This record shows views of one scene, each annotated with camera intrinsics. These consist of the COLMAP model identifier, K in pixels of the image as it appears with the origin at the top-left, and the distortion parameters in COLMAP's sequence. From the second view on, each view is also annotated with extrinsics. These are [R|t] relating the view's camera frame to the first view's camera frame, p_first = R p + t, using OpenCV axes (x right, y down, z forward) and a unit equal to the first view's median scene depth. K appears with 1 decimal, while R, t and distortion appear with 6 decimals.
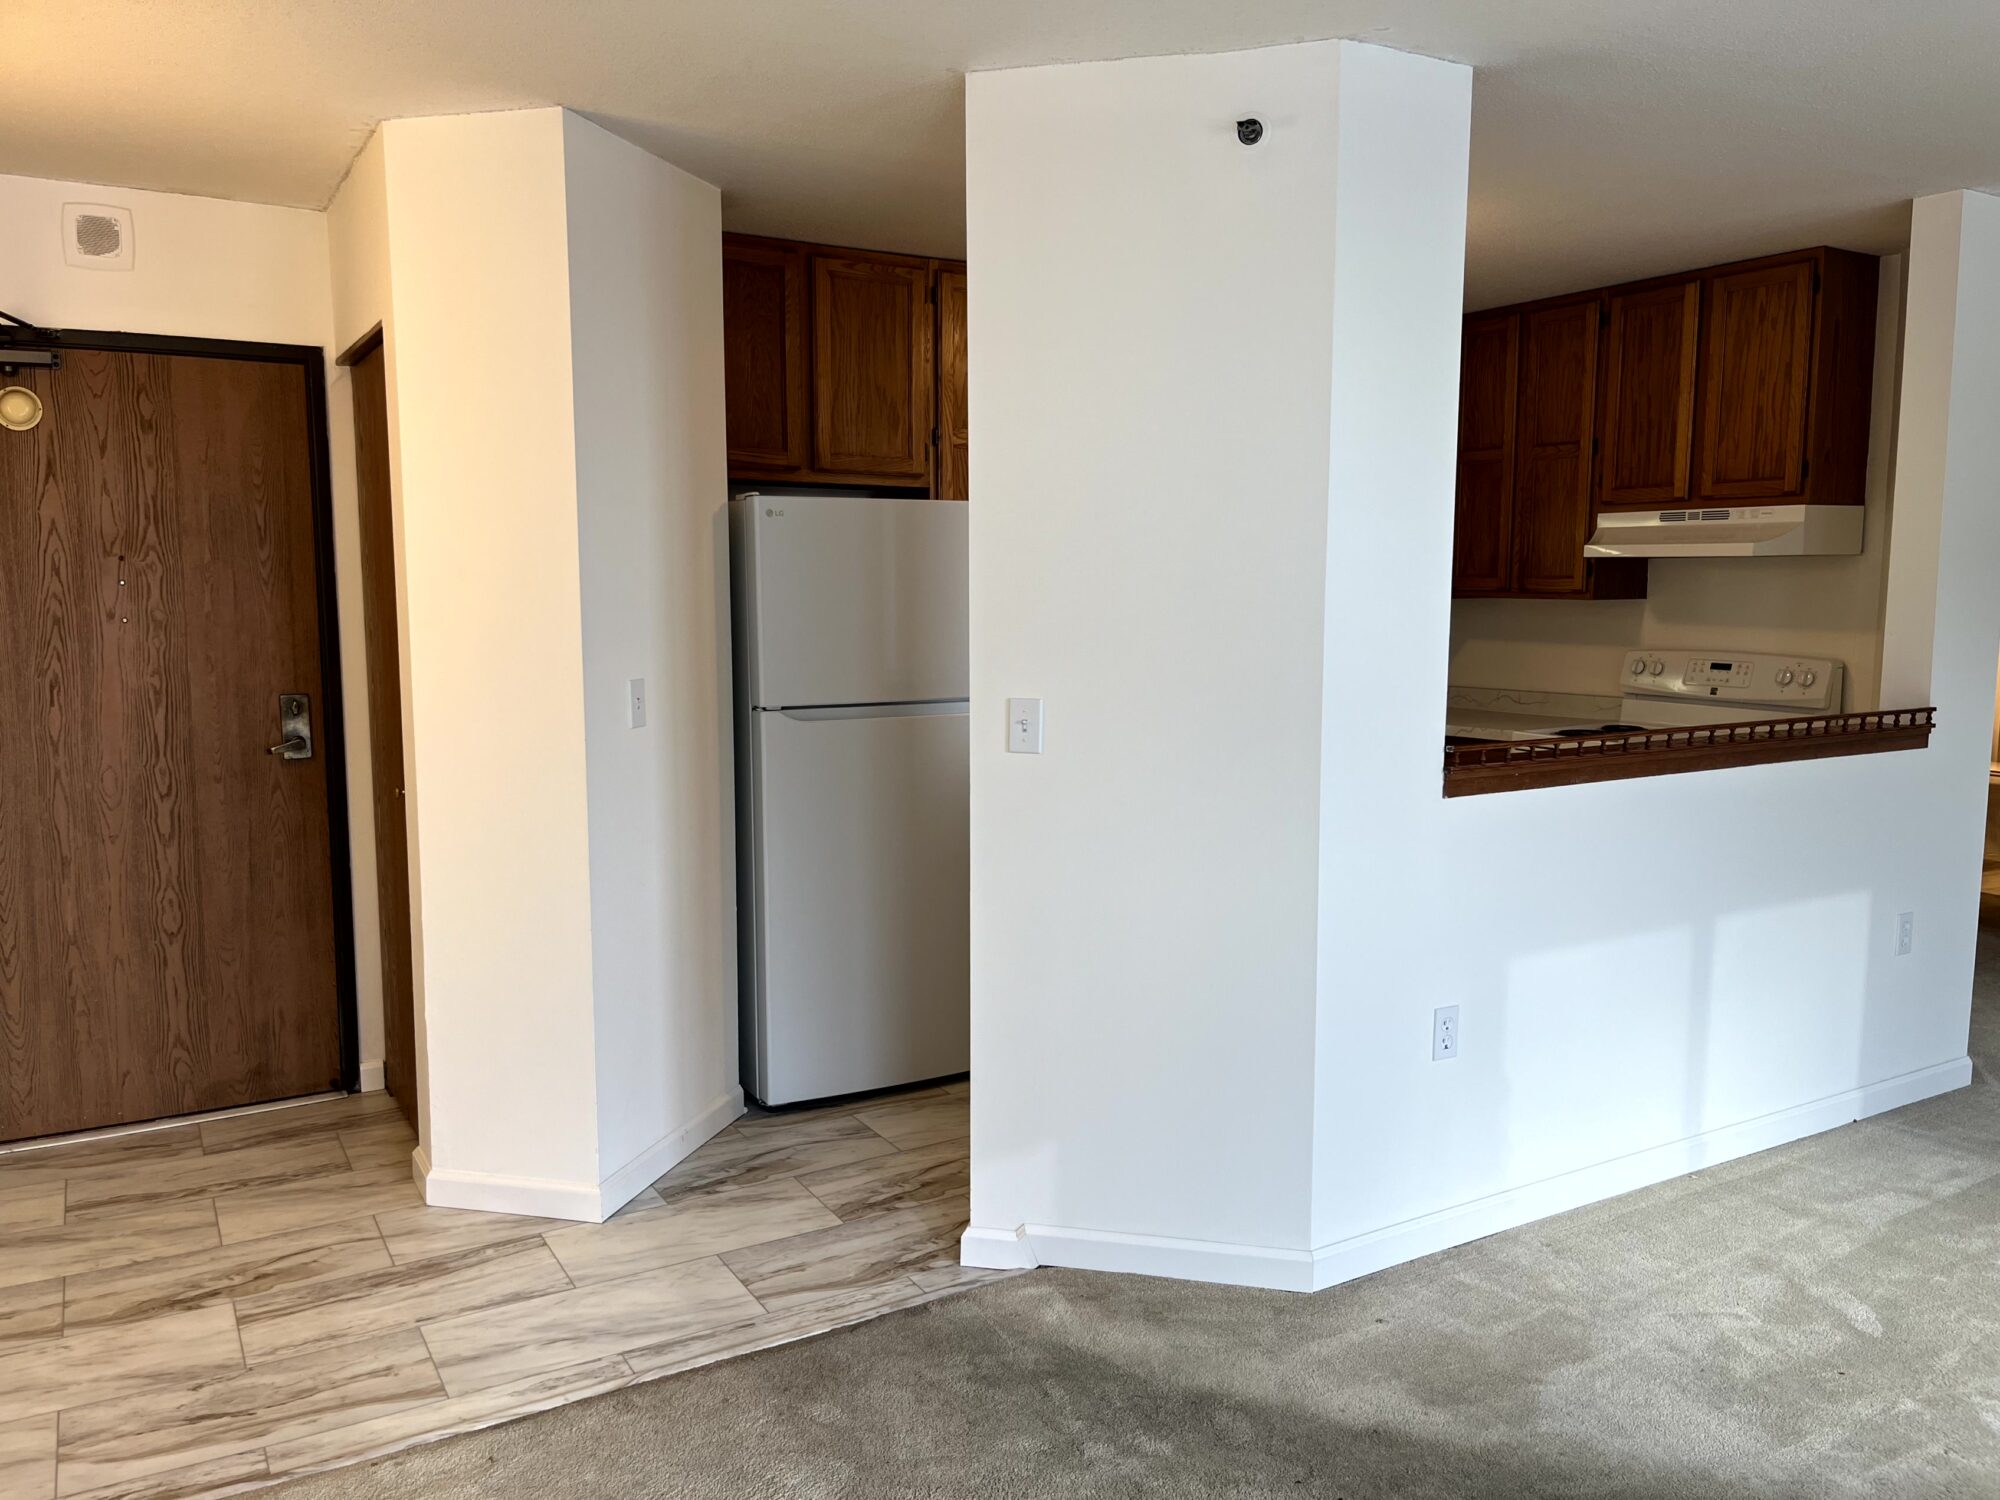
lens RADIAL K [[1520.2, 0, 999.5], [0, 1520.2, 763.0], [0, 0, 1]] dist [0.054457, -0.064780]
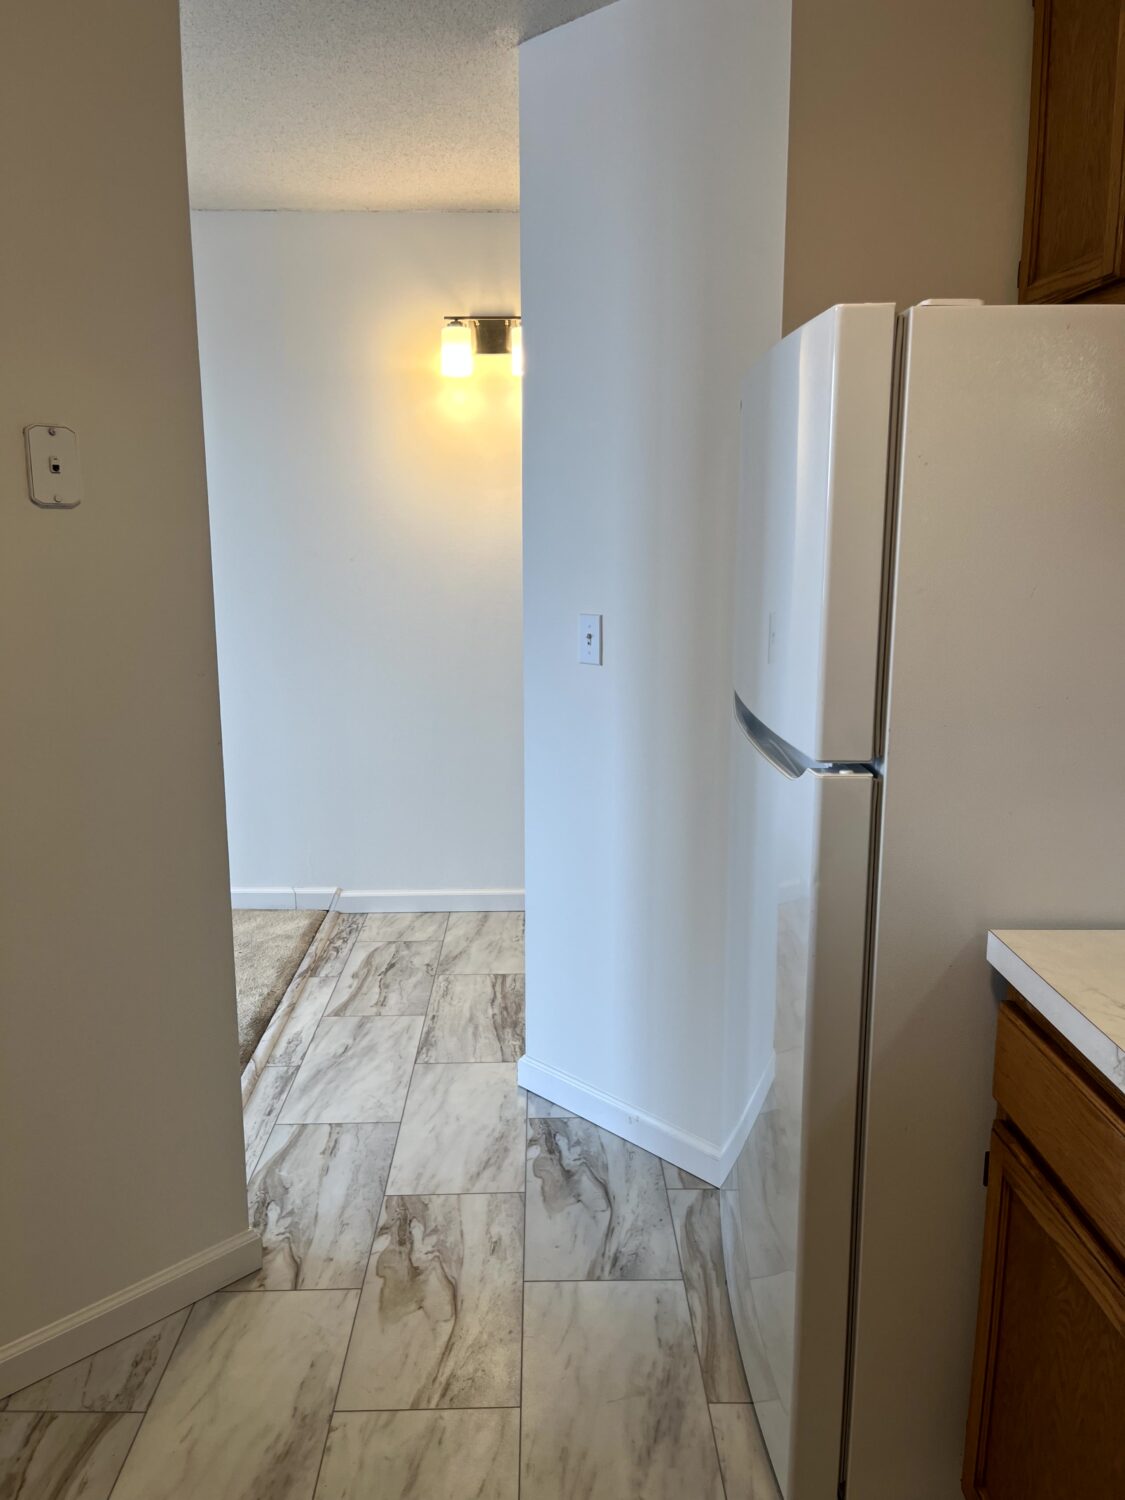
lens RADIAL K [[1140.2, 0, 550.9], [0, 1140.2, 752.4], [0, 0, 1]] dist [0.054457, -0.064780]
pose [[-0.502895, 0.175593, -0.846324, 0.348988], [-0.094994, 0.961988, 0.256037, -0.134845], [0.859112, 0.209155, -0.467099, 1.187036]]
